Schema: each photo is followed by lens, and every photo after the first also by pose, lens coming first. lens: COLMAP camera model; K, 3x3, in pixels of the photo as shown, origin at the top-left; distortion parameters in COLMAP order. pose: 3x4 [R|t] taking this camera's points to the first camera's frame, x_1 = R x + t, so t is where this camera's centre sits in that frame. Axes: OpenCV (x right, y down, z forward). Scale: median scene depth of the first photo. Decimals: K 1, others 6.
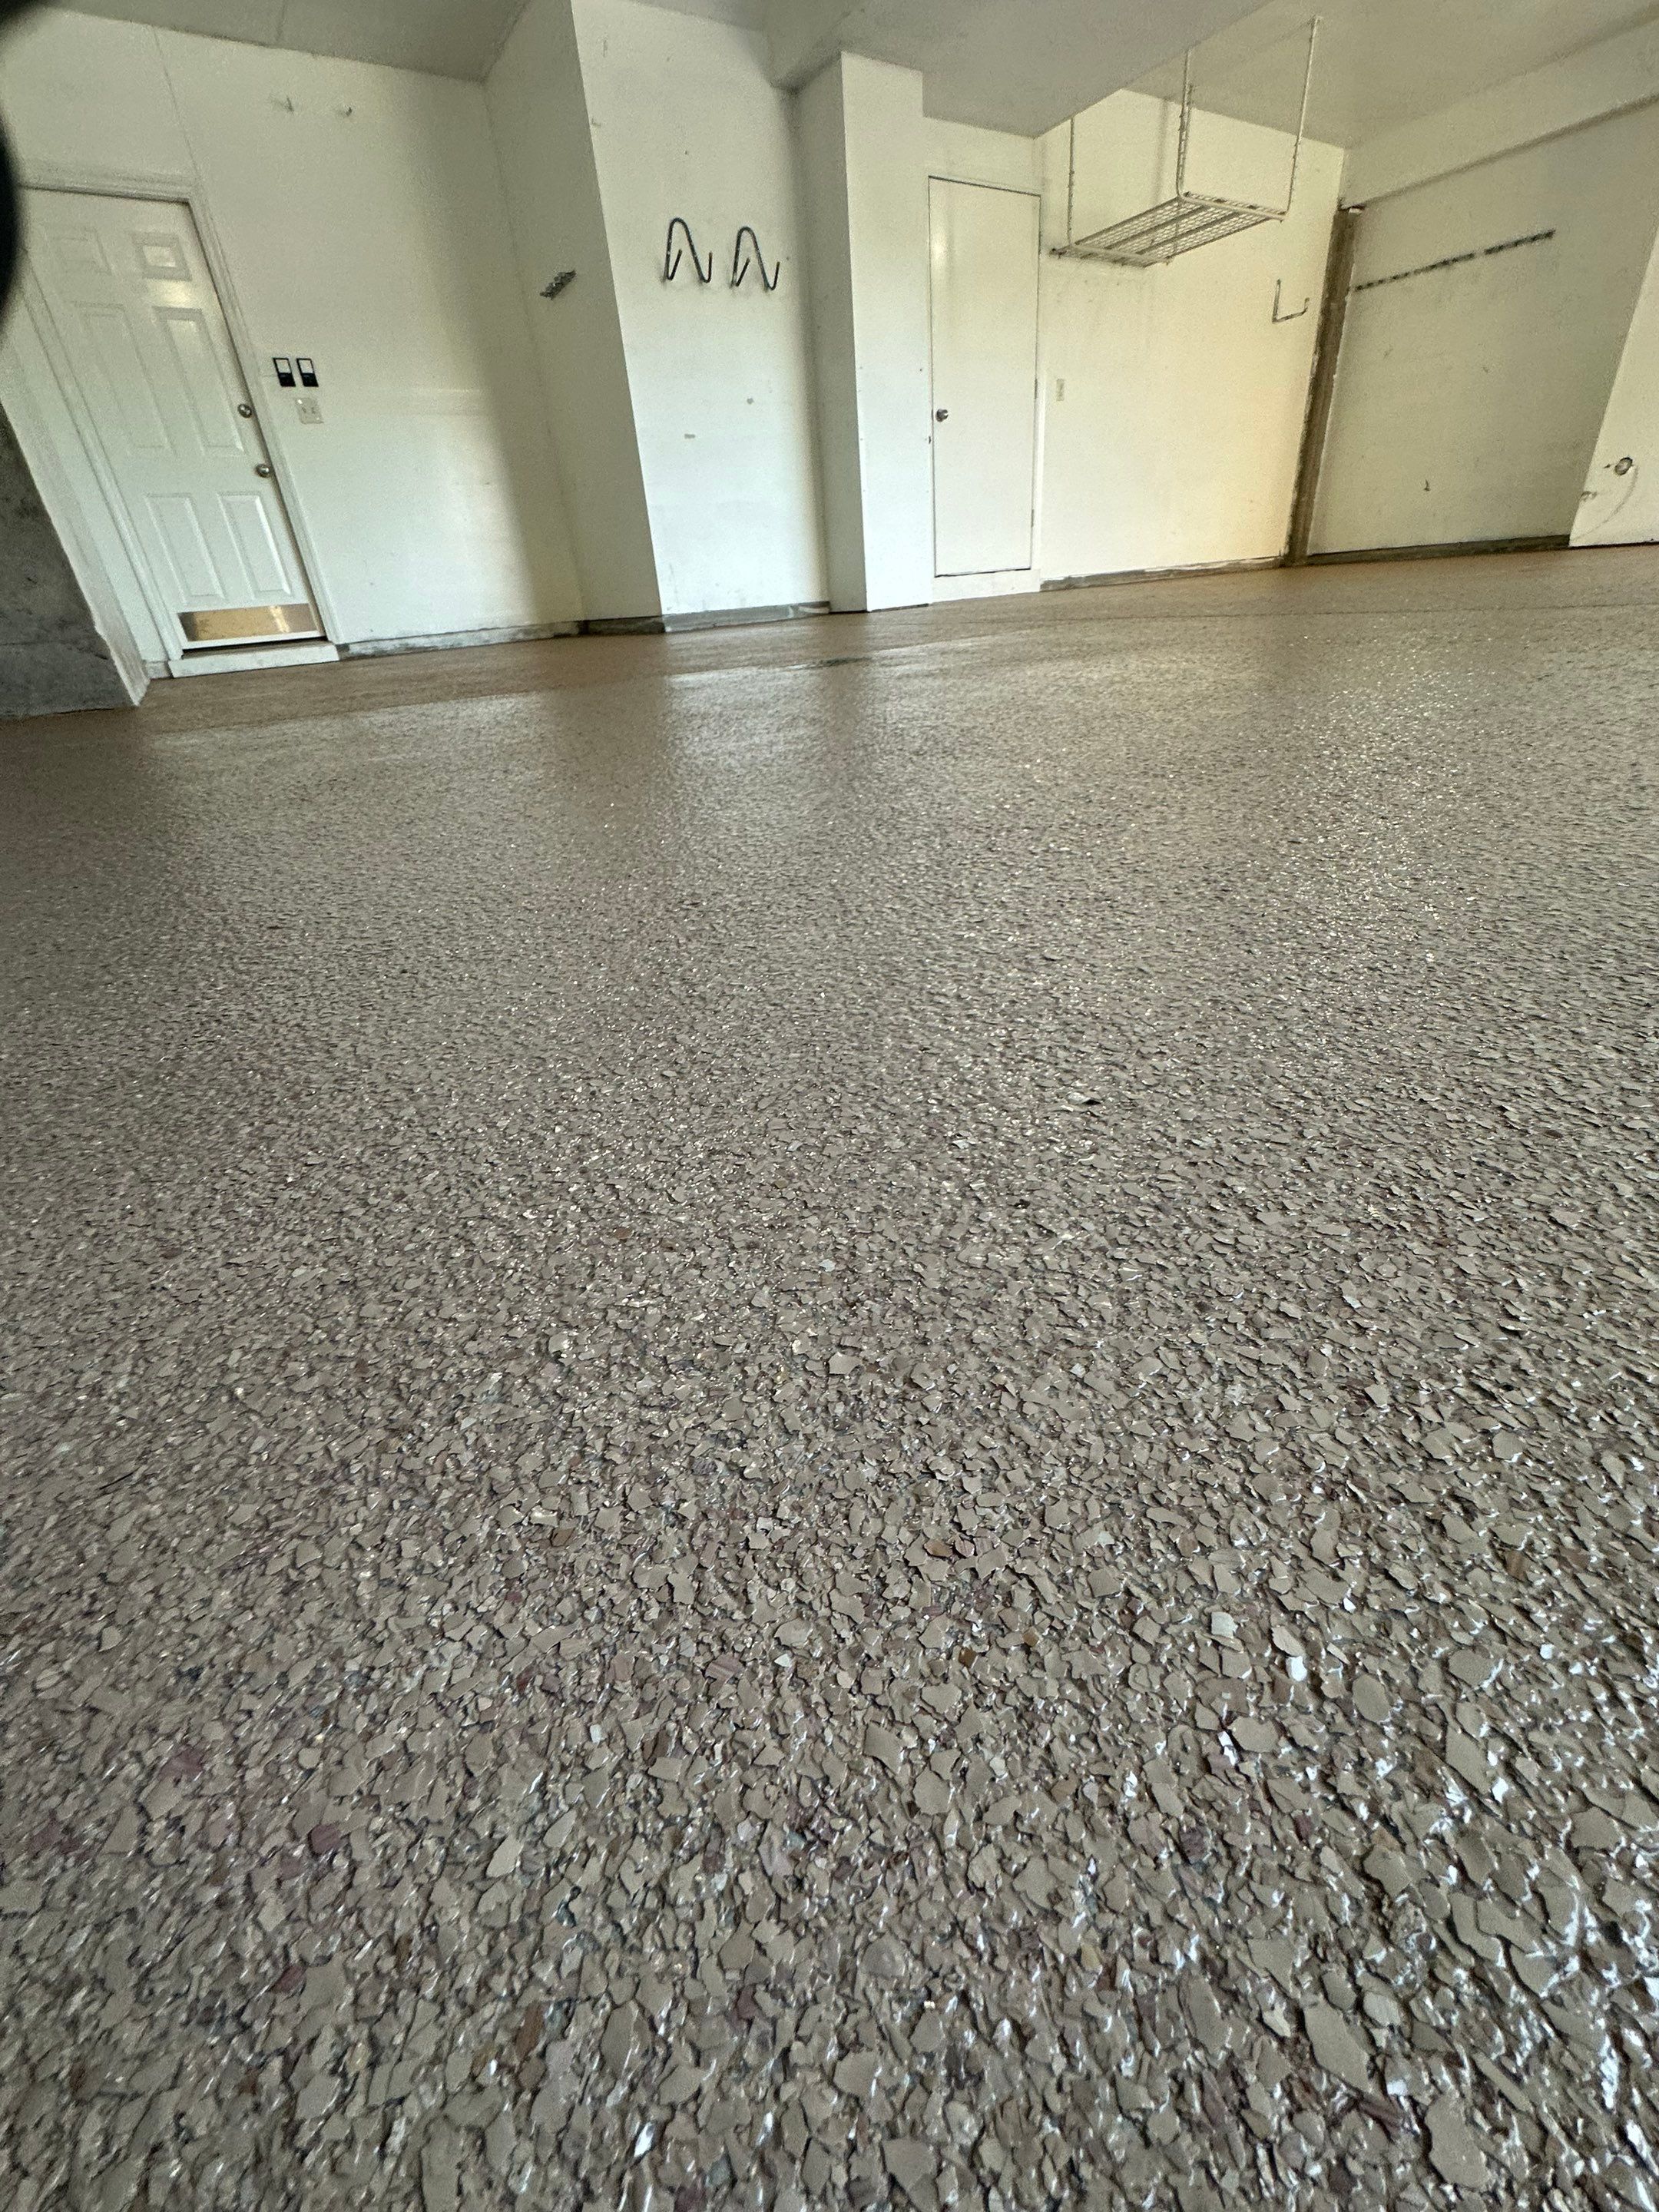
lens RADIAL K [[881.2, 0, 830.6], [0, 881.2, 1108.2], [0, 0, 1]] dist [-0.004135, 0.000289]
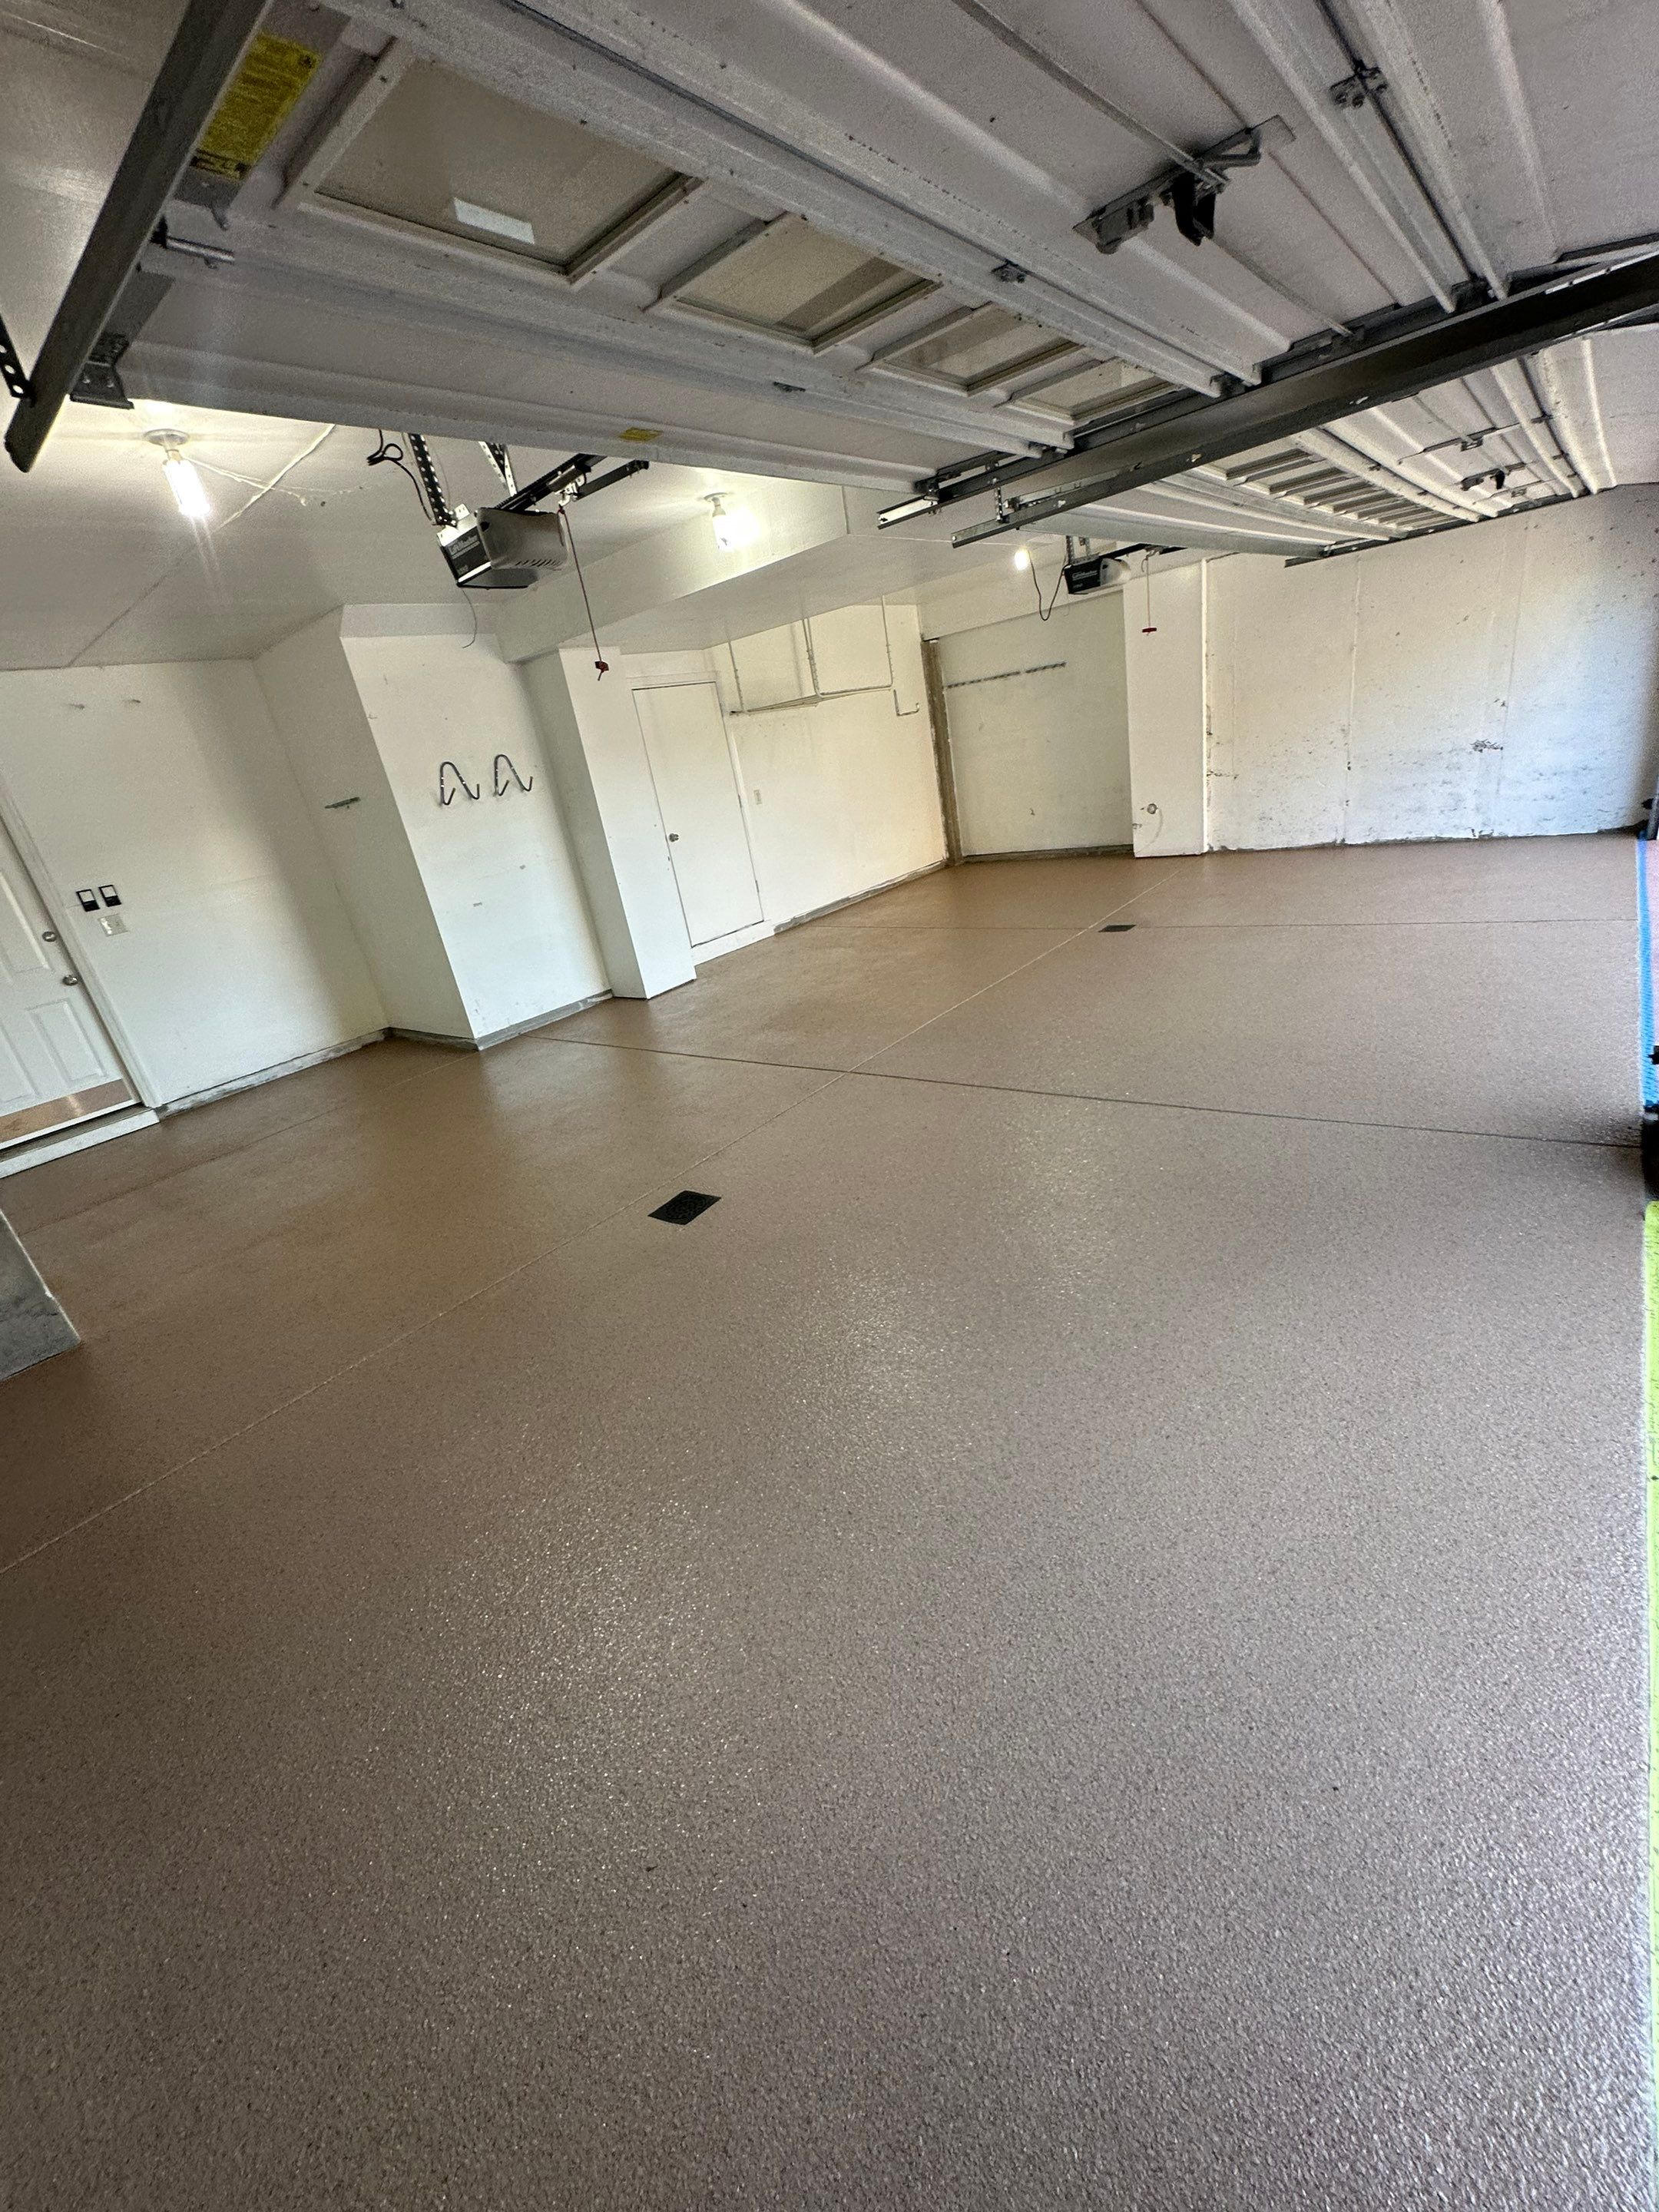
lens RADIAL K [[881.2, 0, 830.2], [0, 881.2, 1101.1], [0, 0, 1]] dist [-0.004135, 0.000289]
pose [[0.951779, -0.188515, 0.242029, -0.036752], [0.229943, 0.960614, -0.156033, -0.174153], [-0.203082, 0.204162, 0.957641, -0.179453]]
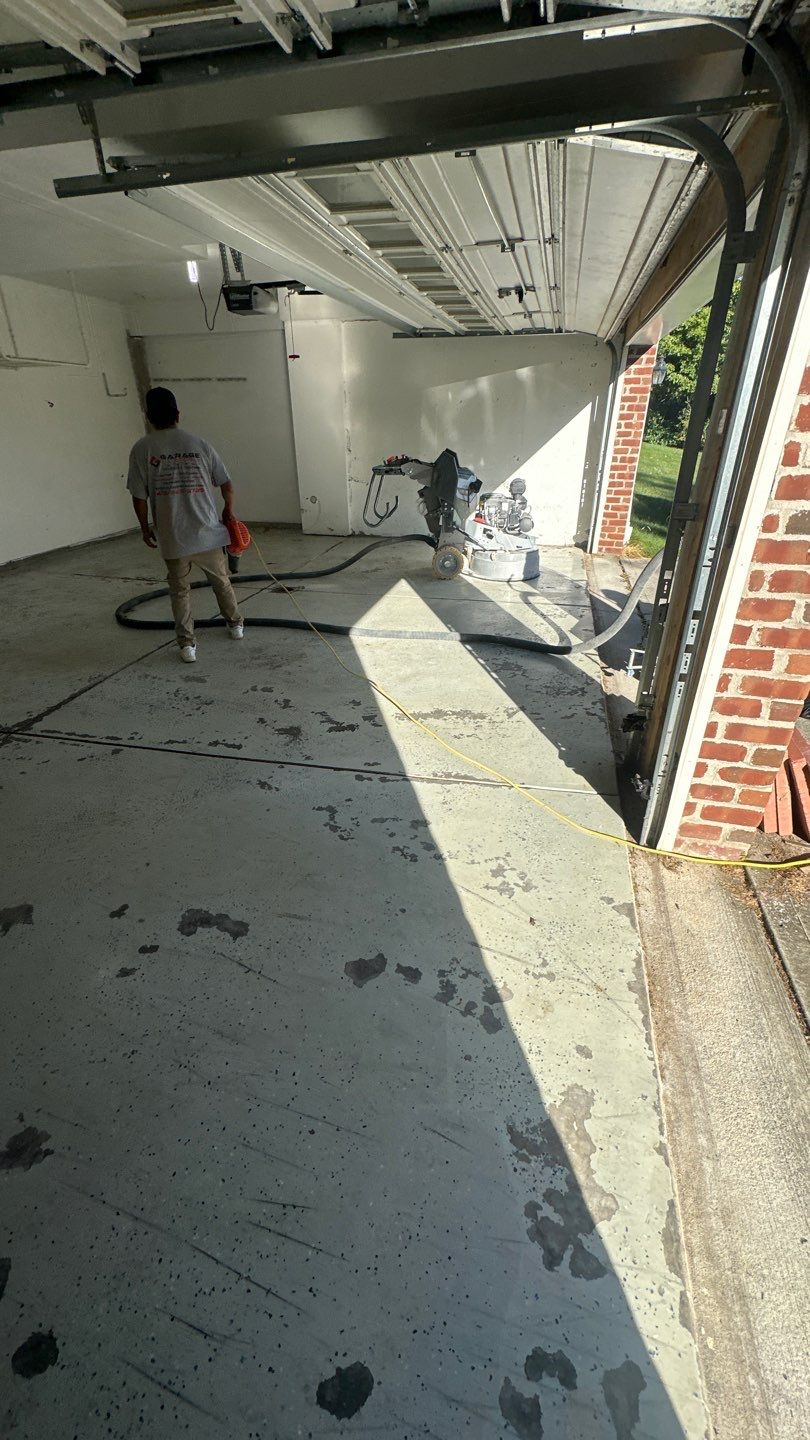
lens RADIAL K [[571.5, 0, 405.4], [0, 571.5, 717.6], [0, 0, 1]] dist [-0.001285, -0.000588]
pose [[0.733781, -0.250835, 0.631385, 0.114029], [0.300785, 0.953247, 0.029138, -0.239450], [-0.609175, 0.168531, 0.774922, -0.056029]]
